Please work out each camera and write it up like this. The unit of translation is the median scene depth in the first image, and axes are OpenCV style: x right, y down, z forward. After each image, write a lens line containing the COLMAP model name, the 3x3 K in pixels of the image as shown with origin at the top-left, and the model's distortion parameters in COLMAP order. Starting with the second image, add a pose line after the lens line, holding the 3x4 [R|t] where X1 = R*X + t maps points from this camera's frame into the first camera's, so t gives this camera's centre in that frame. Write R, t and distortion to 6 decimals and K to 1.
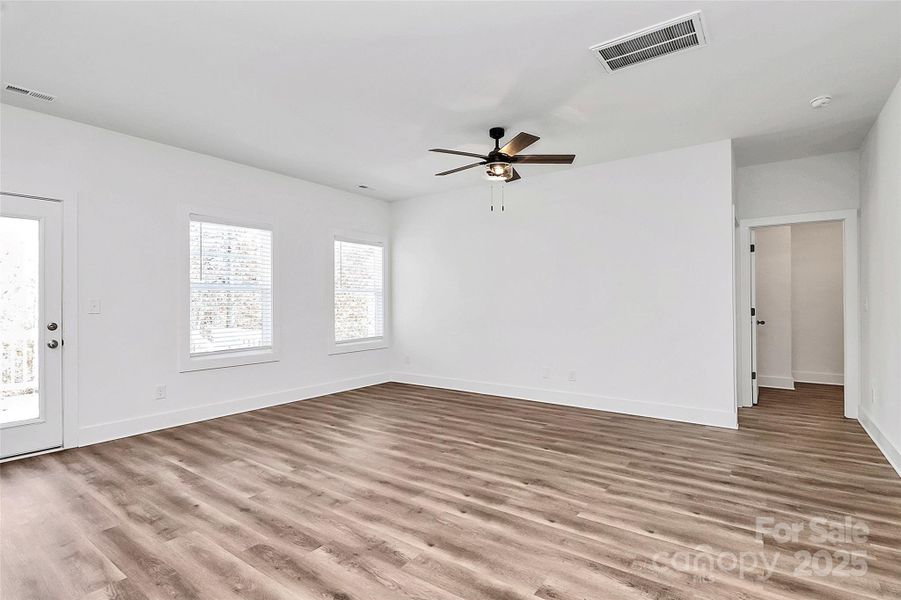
lens RADIAL K [[430.1, 0, 470.6], [0, 430.1, 304.5], [0, 0, 1]] dist [-0.017548, 0.000052]
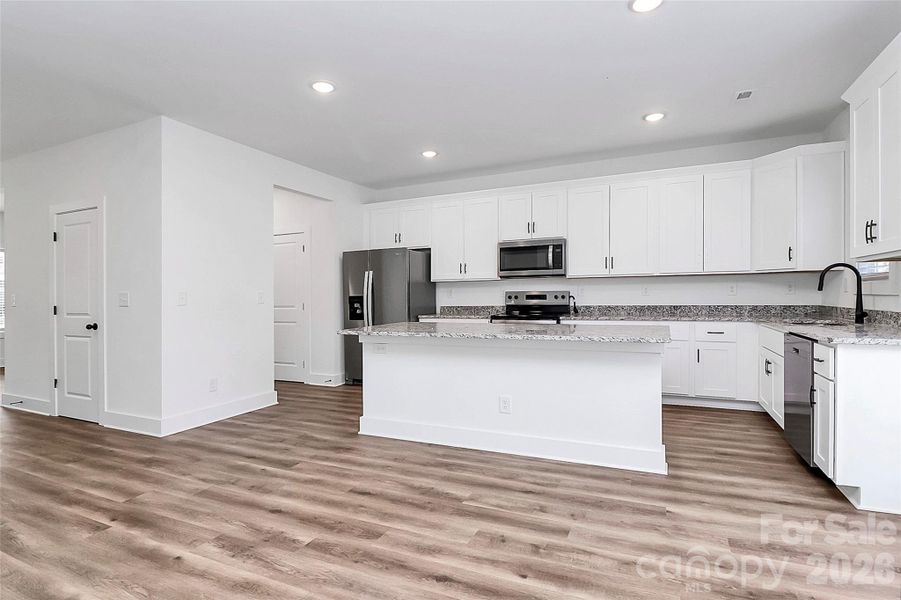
lens RADIAL K [[413.5, 0, 464.0], [0, 413.5, 298.3], [0, 0, 1]] dist [-0.001045, -0.008551]
pose [[-0.975417, 0.026239, -0.218799, -0.314217], [0.025110, 0.999653, 0.007937, 0.012249], [0.218931, 0.002248, -0.975738, 1.223494]]
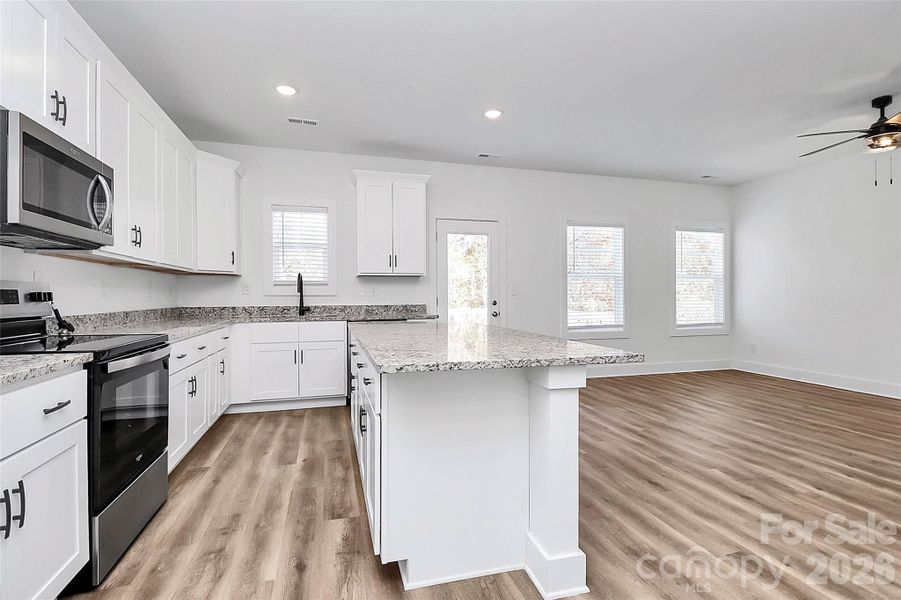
lens RADIAL K [[442.9, 0, 462.8], [0, 442.9, 299.4], [0, 0, 1]] dist [0.005266, -0.019885]
pose [[0.784470, 0.018727, -0.619884, -0.077302], [-0.010538, 0.999802, 0.016868, 0.014240], [0.620078, -0.006700, 0.784512, -0.355928]]
